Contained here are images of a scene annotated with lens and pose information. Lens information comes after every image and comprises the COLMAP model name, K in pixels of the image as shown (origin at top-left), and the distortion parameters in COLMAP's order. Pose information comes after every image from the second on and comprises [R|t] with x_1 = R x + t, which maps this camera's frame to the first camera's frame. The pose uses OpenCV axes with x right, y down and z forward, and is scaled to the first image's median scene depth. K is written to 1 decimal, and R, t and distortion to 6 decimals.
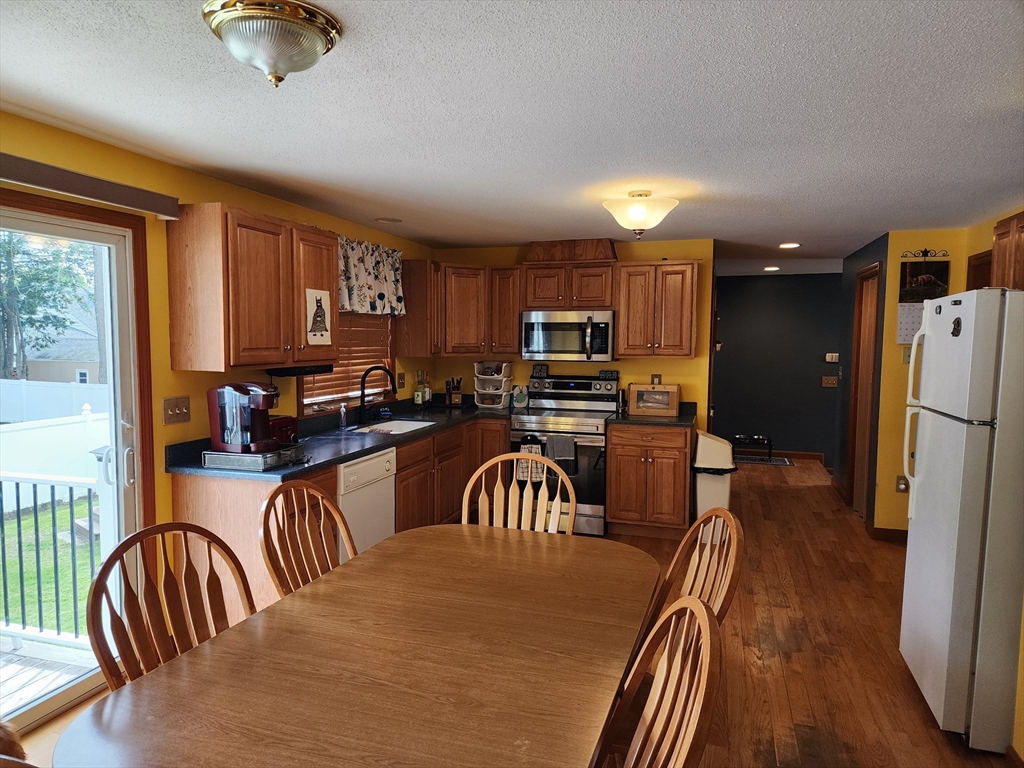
lens RADIAL K [[677.0, 0, 493.9], [0, 677.0, 394.2], [0, 0, 1]] dist [0.111487, -0.071532]
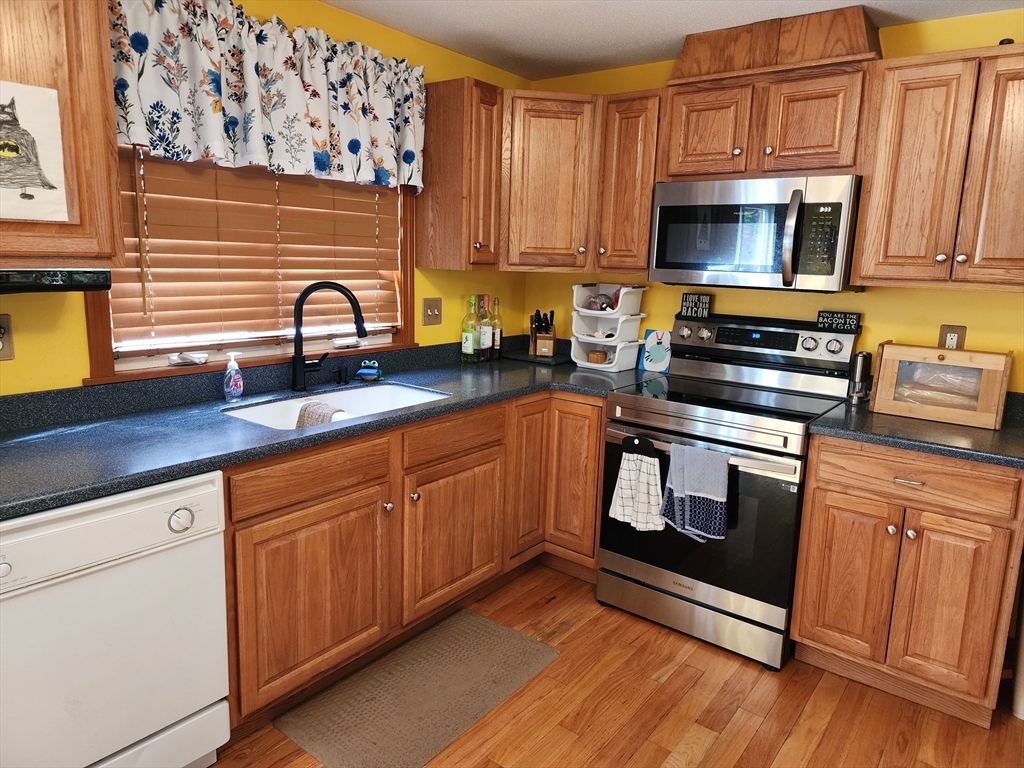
lens RADIAL K [[679.8, 0, 517.5], [0, 679.8, 377.4], [0, 0, 1]] dist [0.074613, -0.073721]
pose [[0.943614, 0.082581, -0.320584, 0.137382], [-0.054270, 0.993874, 0.096278, -0.027522], [0.326570, -0.073451, 0.942315, 0.558944]]
